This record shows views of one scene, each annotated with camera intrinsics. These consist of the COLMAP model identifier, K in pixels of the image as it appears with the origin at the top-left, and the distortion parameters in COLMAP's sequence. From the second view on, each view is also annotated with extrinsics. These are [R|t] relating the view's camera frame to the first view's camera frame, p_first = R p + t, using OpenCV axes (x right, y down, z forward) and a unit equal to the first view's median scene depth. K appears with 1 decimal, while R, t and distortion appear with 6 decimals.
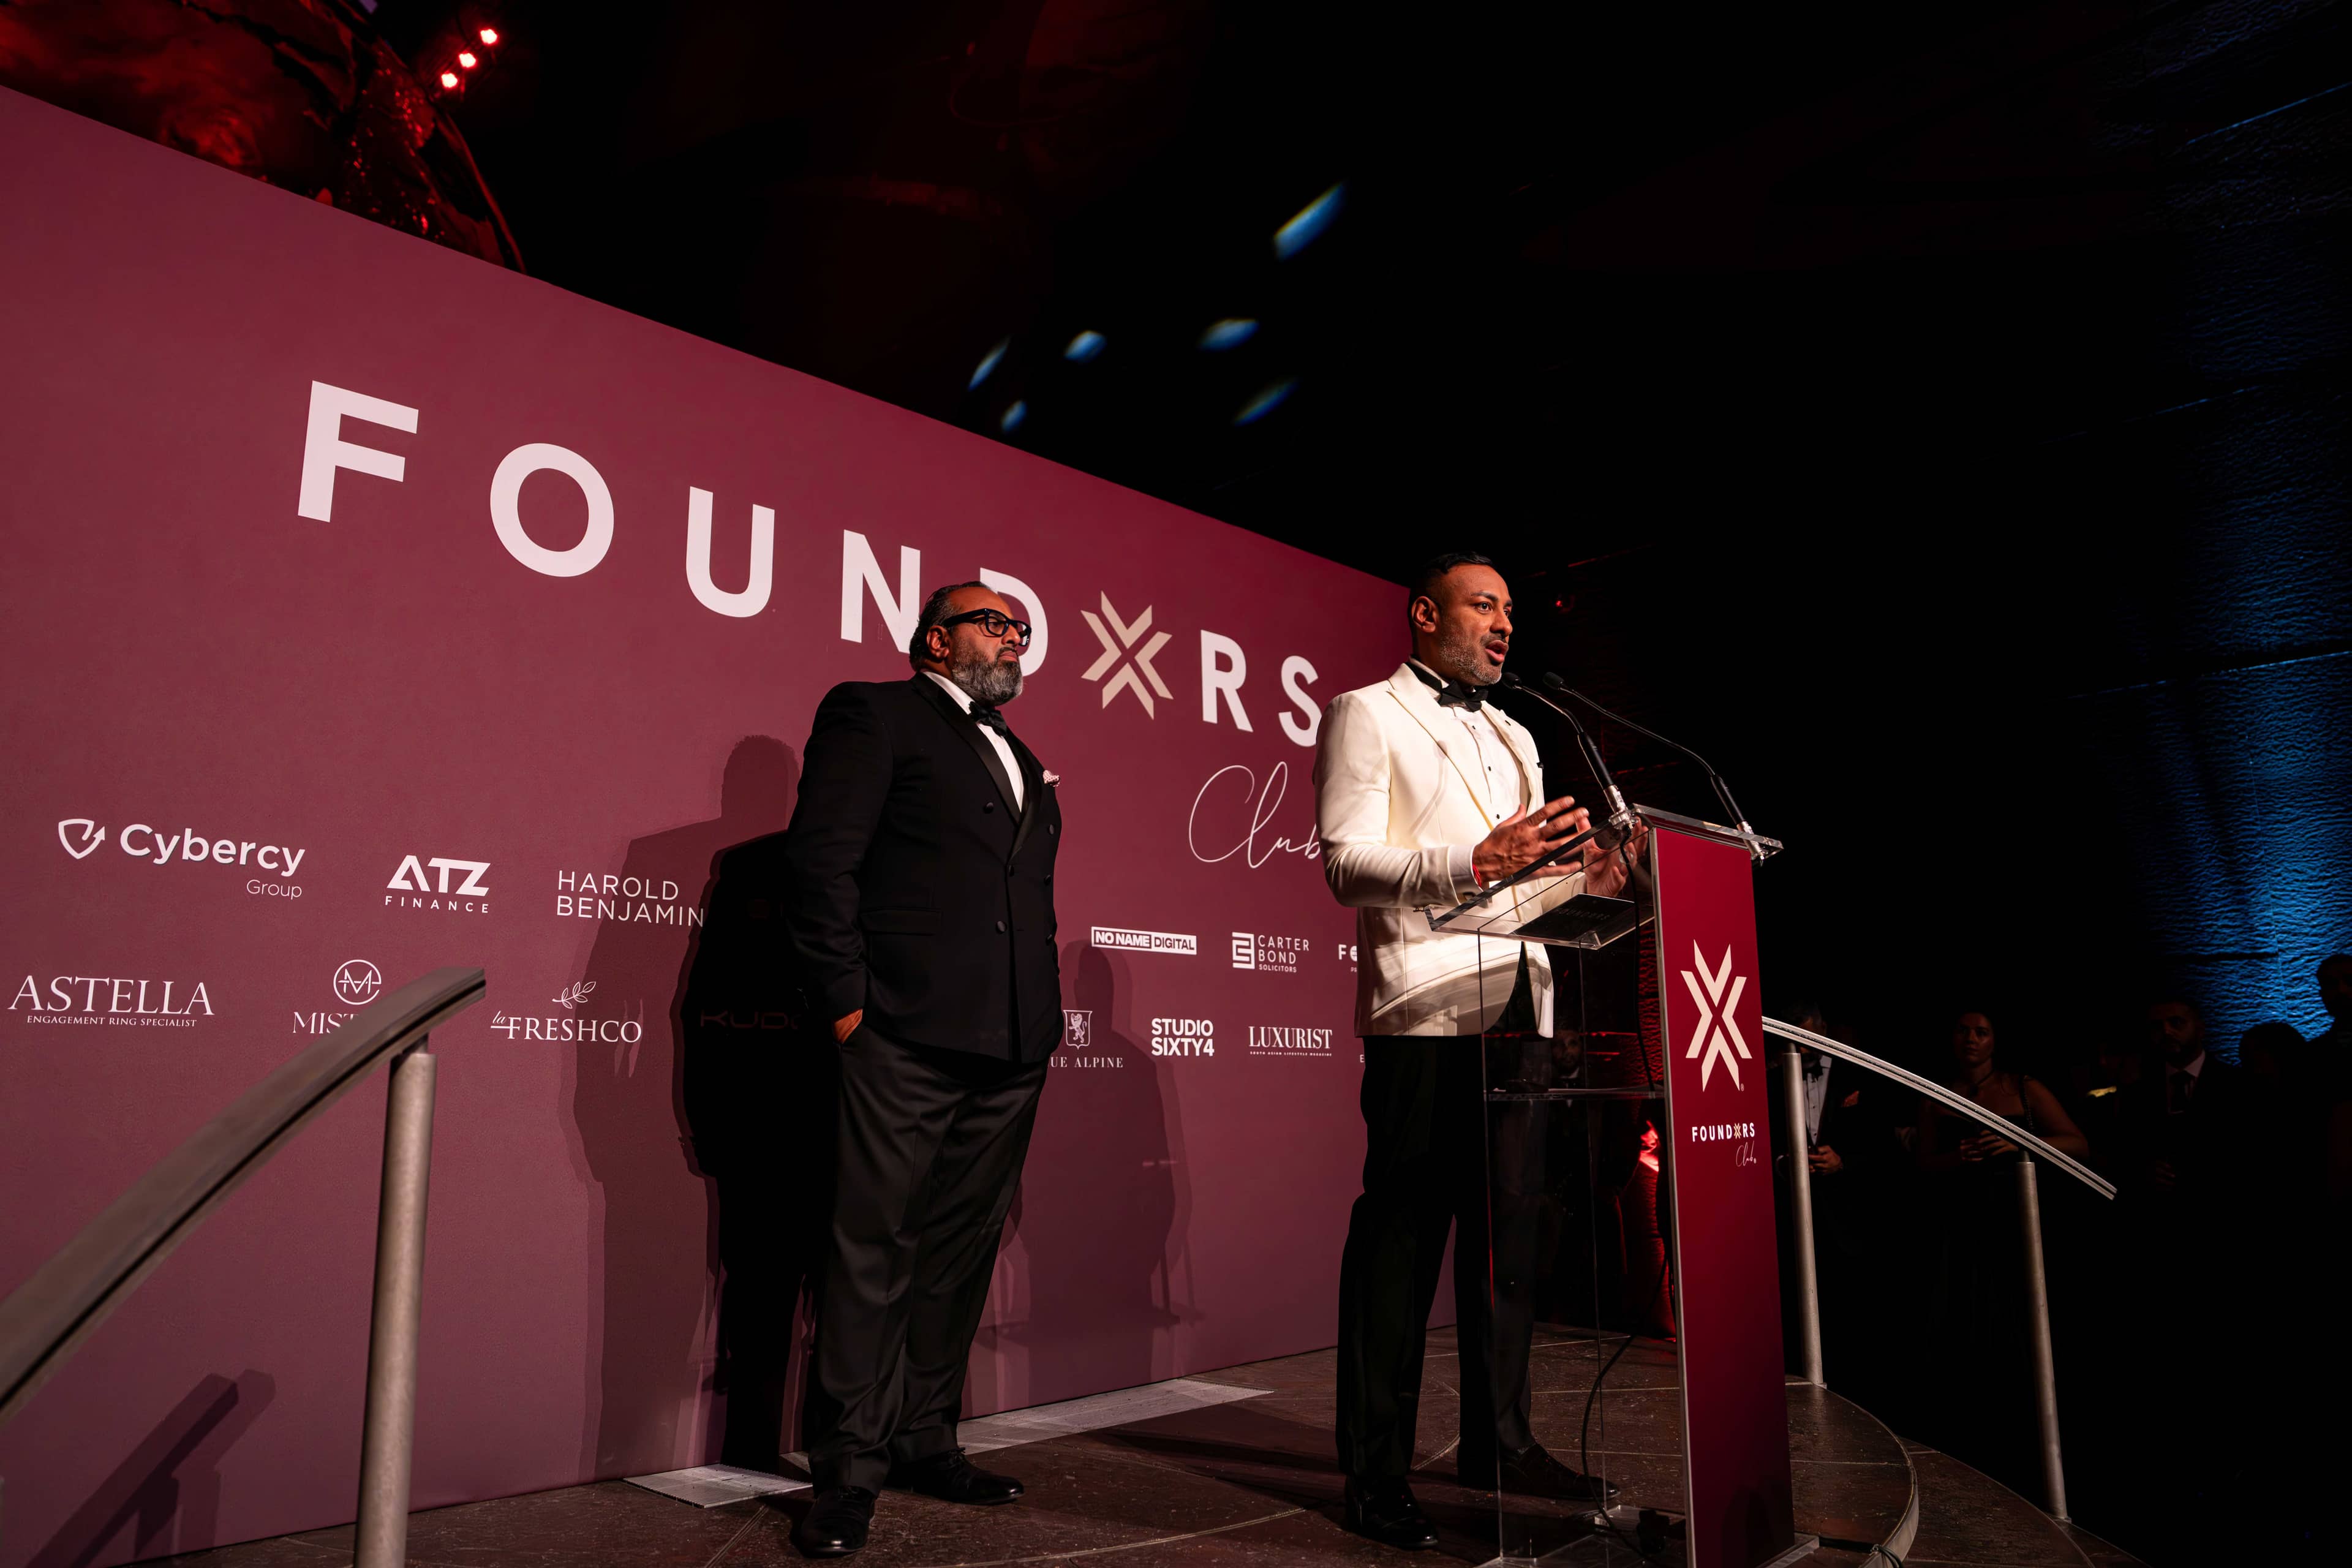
lens RADIAL K [[1574.0, 0, 1212.3], [0, 1574.0, 786.0], [0, 0, 1]] dist [-0.072759, 0.059280]
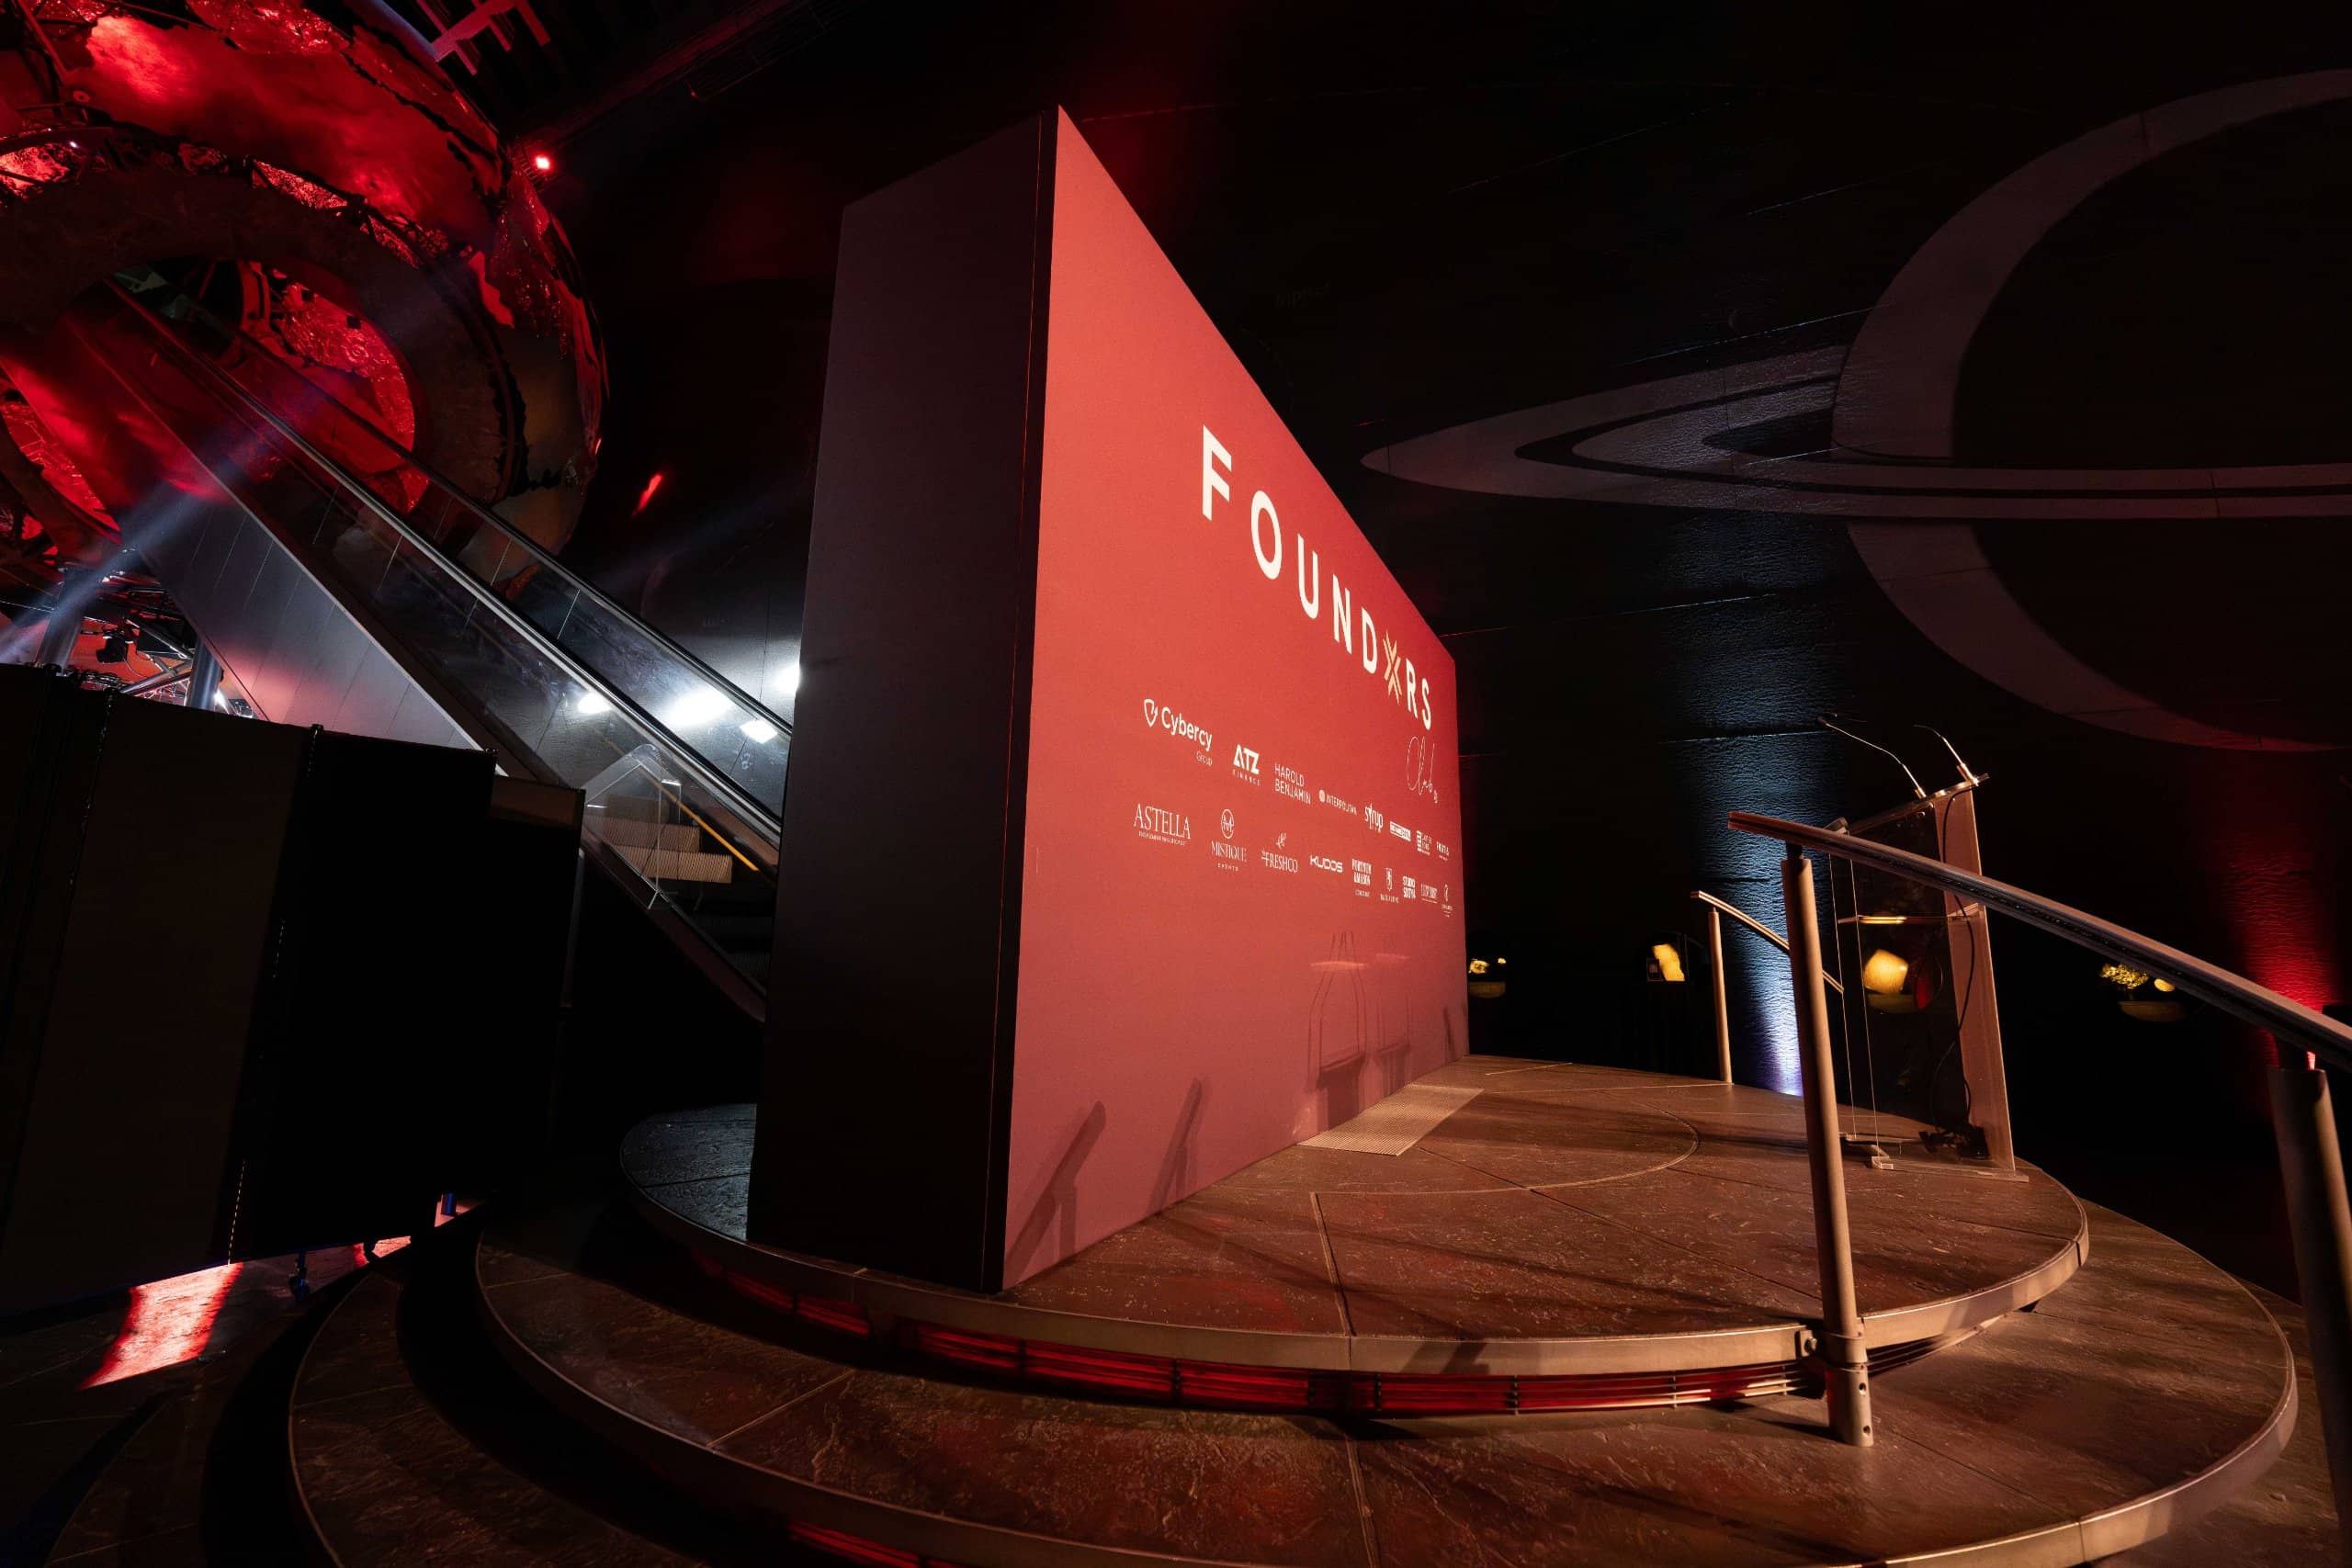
lens RADIAL K [[925.6, 0, 1176.4], [0, 925.6, 766.5], [0, 0, 1]] dist [0.001493, 0.000161]
pose [[0.954334, 0.086355, 0.285989, -0.742708], [-0.089120, 0.996015, -0.003360, 0.066484], [-0.285140, -0.022280, 0.958227, 0.115392]]
